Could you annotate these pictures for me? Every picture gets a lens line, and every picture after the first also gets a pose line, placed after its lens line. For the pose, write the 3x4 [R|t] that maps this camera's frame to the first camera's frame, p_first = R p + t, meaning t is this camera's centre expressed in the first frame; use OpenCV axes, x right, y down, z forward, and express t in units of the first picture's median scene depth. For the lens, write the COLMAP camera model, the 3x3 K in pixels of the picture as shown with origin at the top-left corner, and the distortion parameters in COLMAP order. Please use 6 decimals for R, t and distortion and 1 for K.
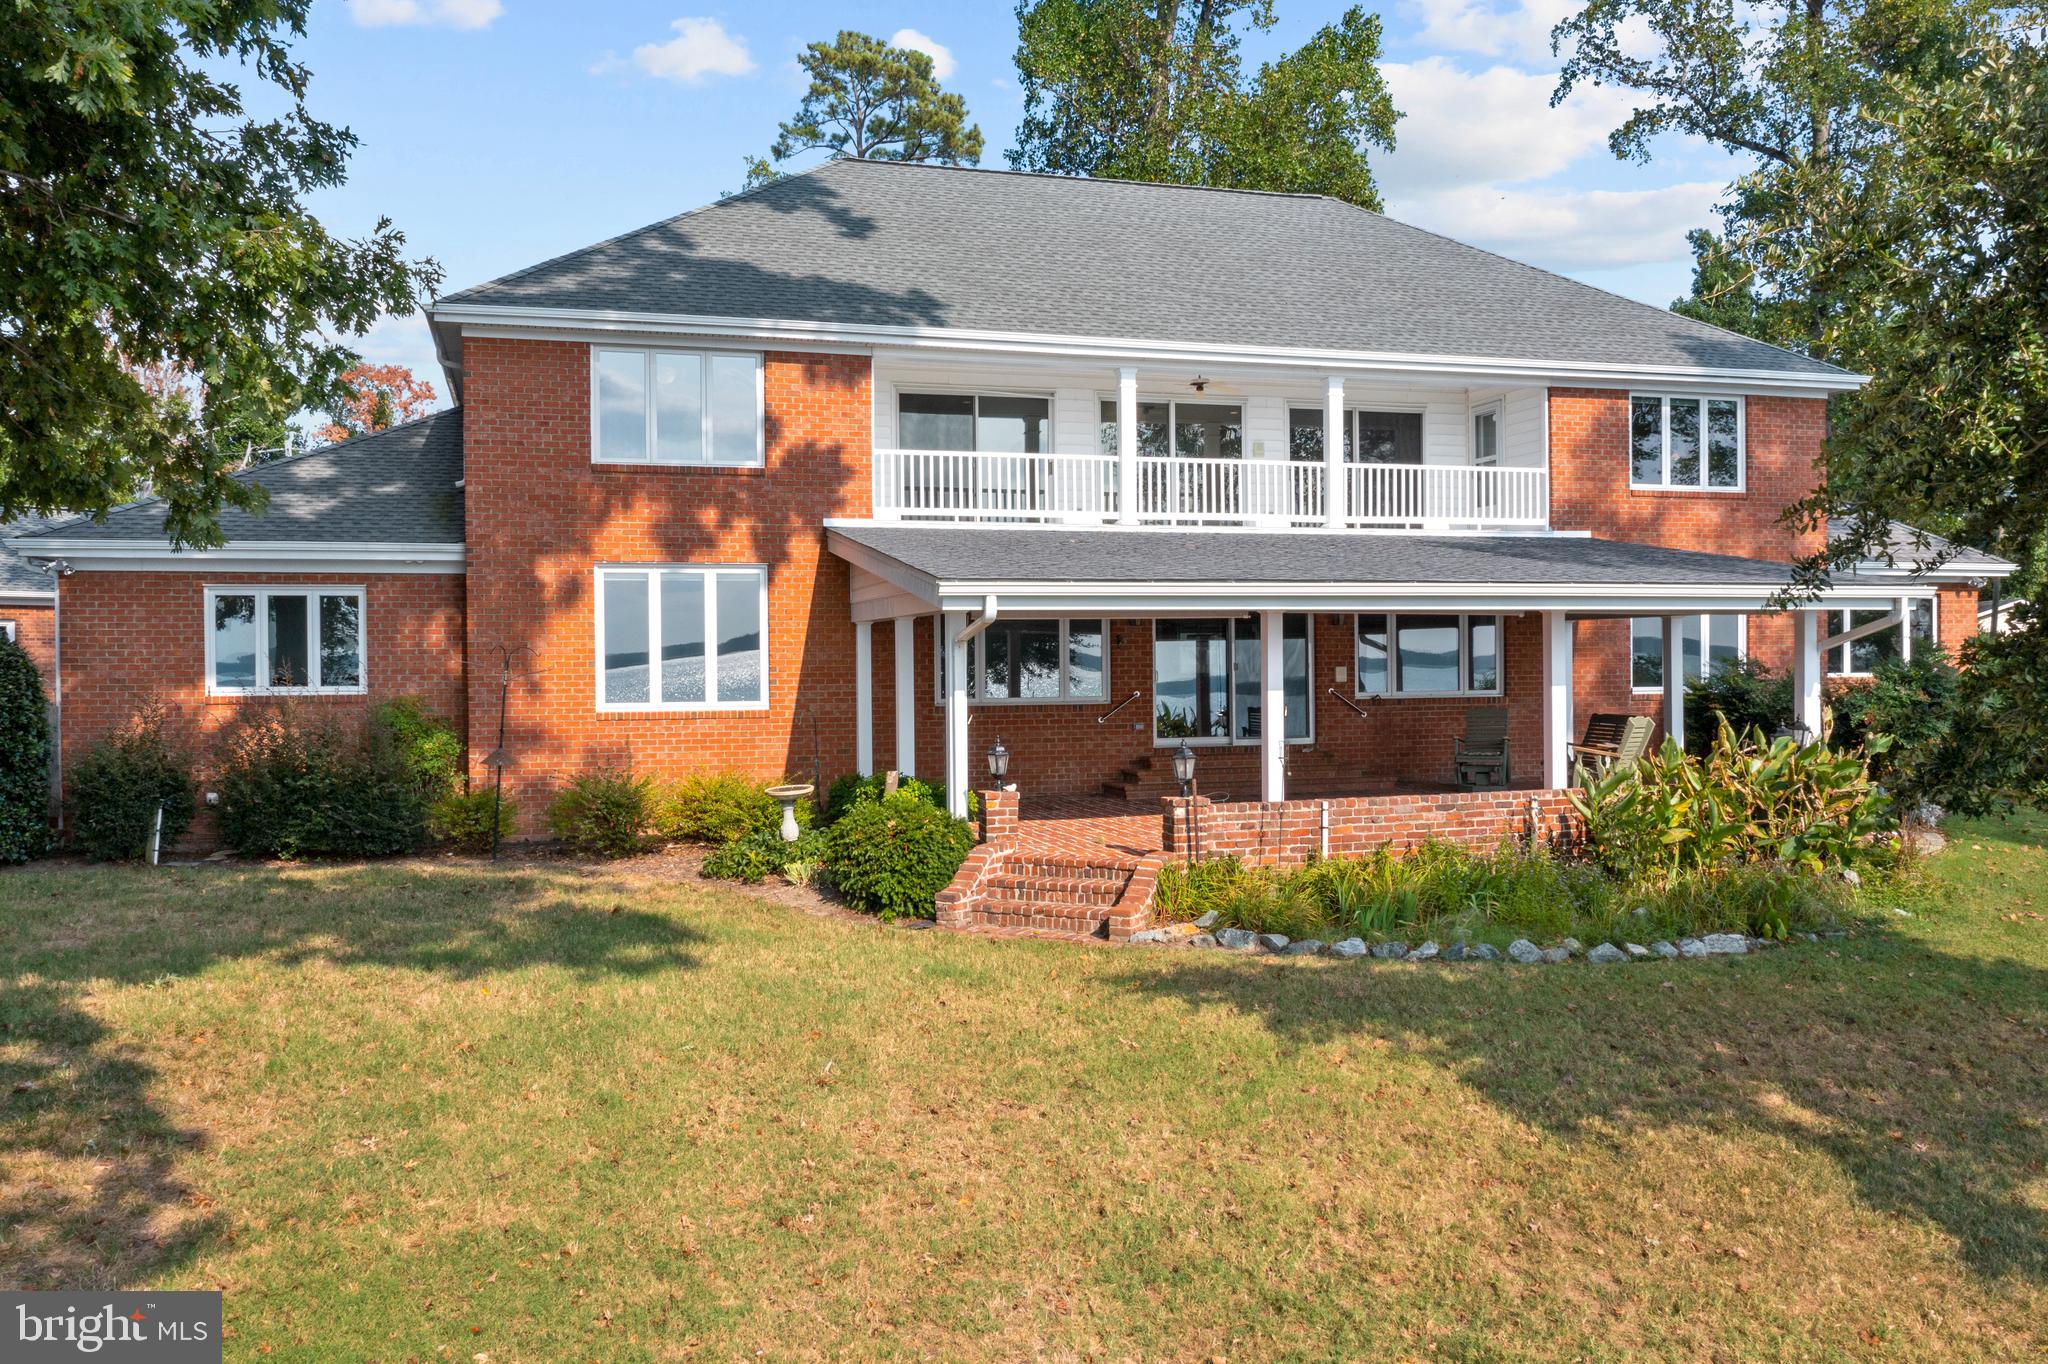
lens RADIAL K [[1619.3, 0, 1018.1], [0, 1619.3, 686.7], [0, 0, 1]] dist [-0.028039, 0.004699]
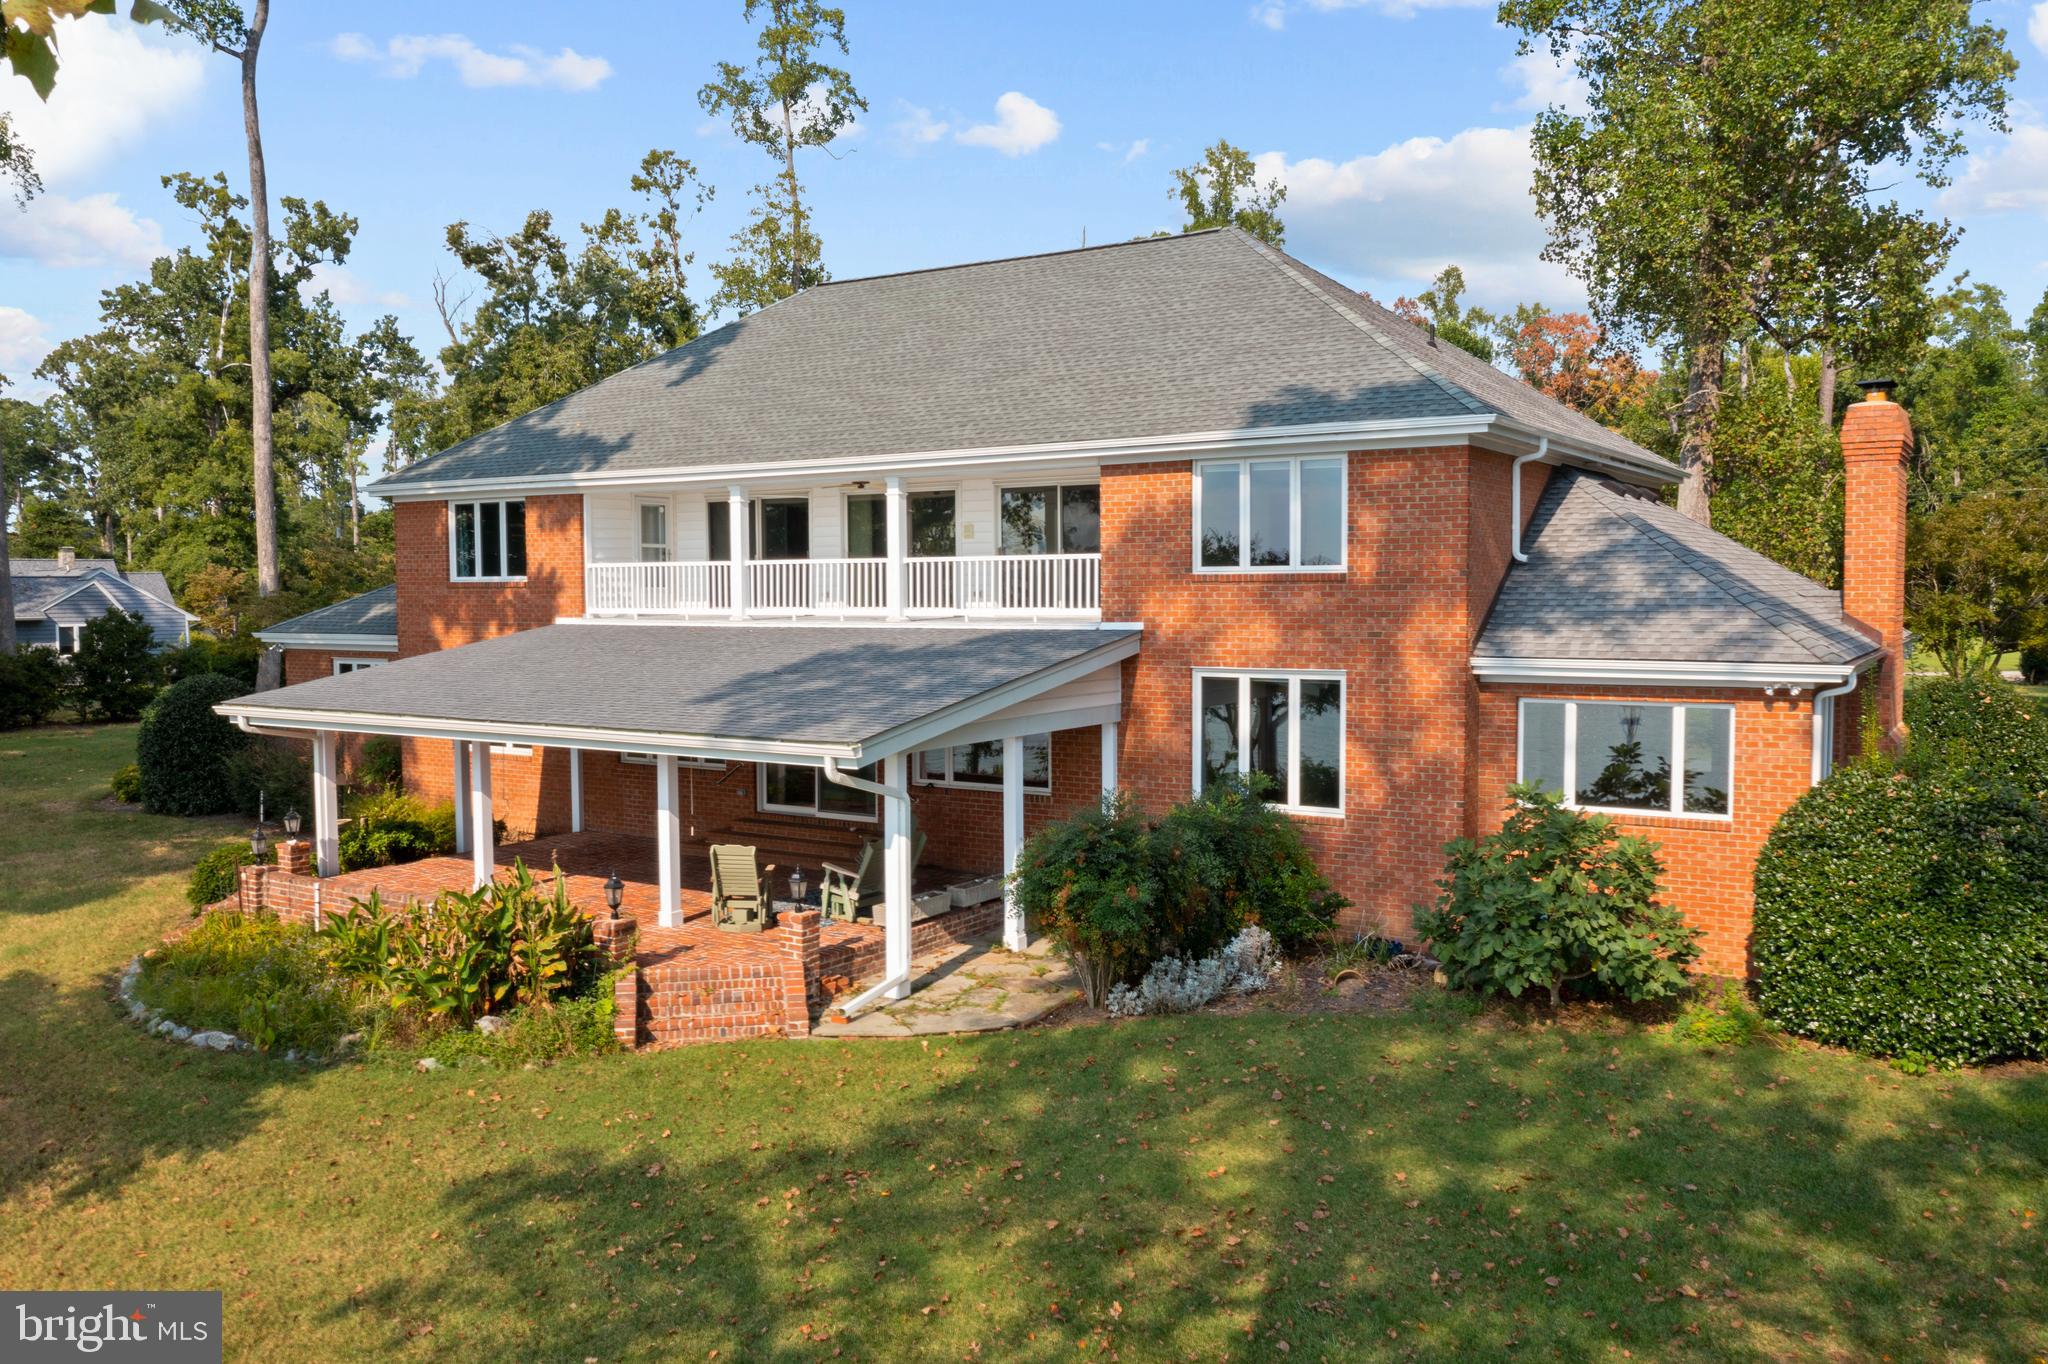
lens RADIAL K [[1619.3, 0, 1018.1], [0, 1619.3, 686.7], [0, 0, 1]] dist [-0.028039, 0.004699]
pose [[0.660450, 0.021977, -0.750549, 1.049029], [-0.071155, 0.996905, -0.033423, -0.027098], [0.747491, 0.075479, 0.659969, 0.383915]]
